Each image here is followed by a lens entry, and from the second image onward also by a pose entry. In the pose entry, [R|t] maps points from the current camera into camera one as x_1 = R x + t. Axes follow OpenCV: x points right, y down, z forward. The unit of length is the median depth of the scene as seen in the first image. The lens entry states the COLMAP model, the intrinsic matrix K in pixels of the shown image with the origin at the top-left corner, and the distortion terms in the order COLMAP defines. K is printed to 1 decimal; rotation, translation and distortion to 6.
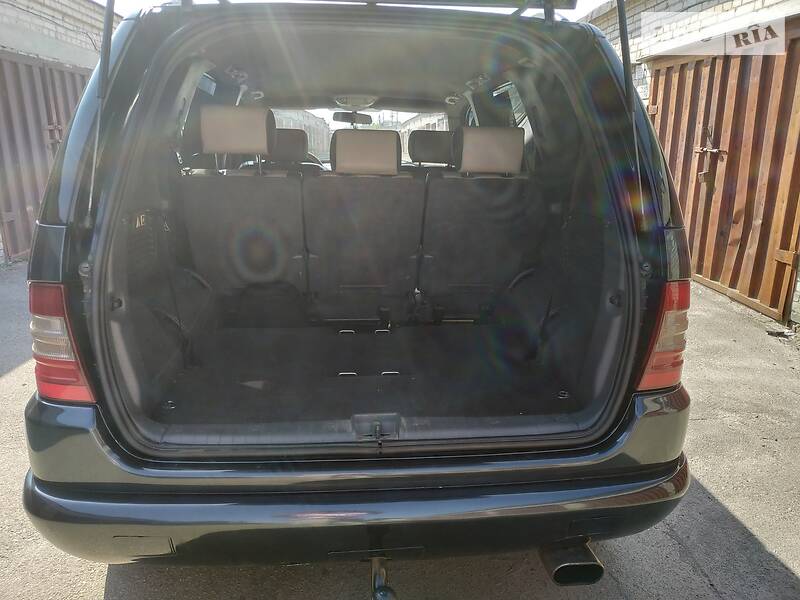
lens RADIAL K [[577.9, 0, 397.5], [0, 577.9, 301.3], [0, 0, 1]] dist [-0.007821, -0.009723]
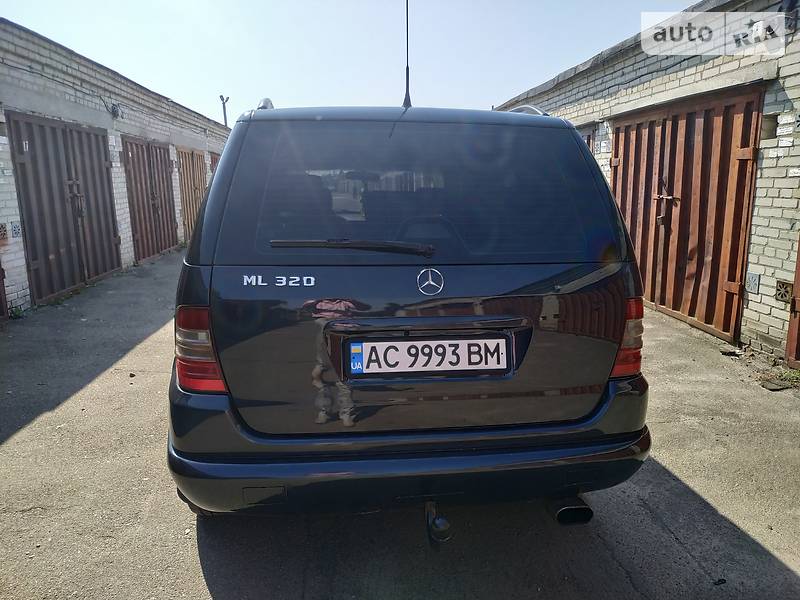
lens RADIAL K [[577.9, 0, 397.4], [0, 577.9, 299.3], [0, 0, 1]] dist [-0.007821, -0.009723]
pose [[0.998985, -0.018740, 0.040965, -0.048303], [0.021866, 0.996773, -0.077237, 0.019937], [-0.039385, 0.078055, 0.996171, -0.121696]]
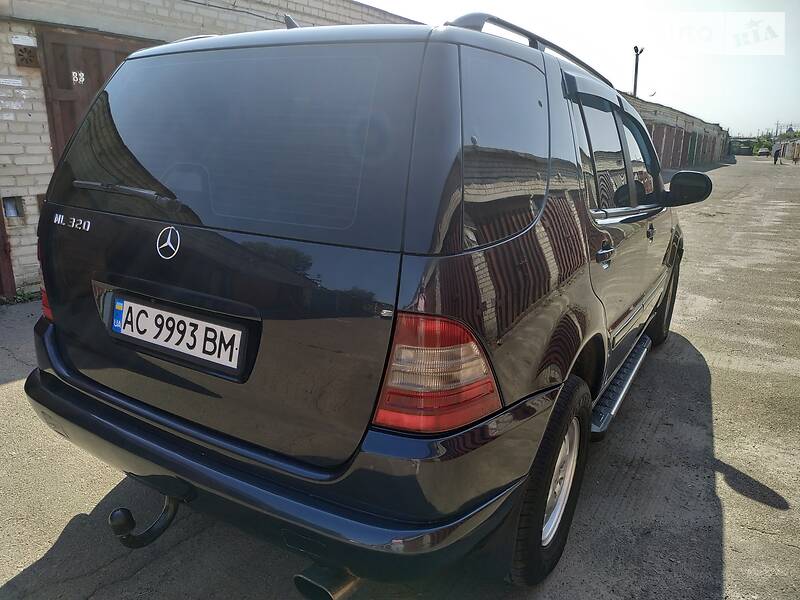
lens RADIAL K [[577.9, 0, 401.6], [0, 577.9, 300.2], [0, 0, 1]] dist [-0.007821, -0.009723]
pose [[0.820002, 0.167047, -0.547441, 0.276135], [-0.171943, 0.984178, 0.042763, -0.025897], [0.545923, 0.059063, 0.835751, 0.065321]]
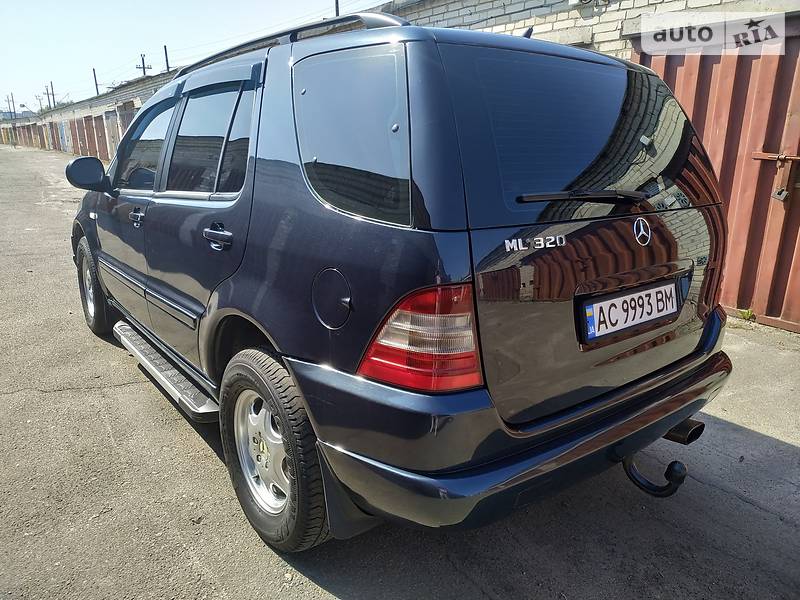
lens RADIAL K [[577.9, 0, 398.8], [0, 577.9, 301.4], [0, 0, 1]] dist [-0.007821, -0.009723]
pose [[0.837170, -0.148444, 0.526413, -0.341113], [0.143090, 0.988387, 0.051156, -0.018322], [-0.527893, 0.032498, 0.848689, 0.030835]]
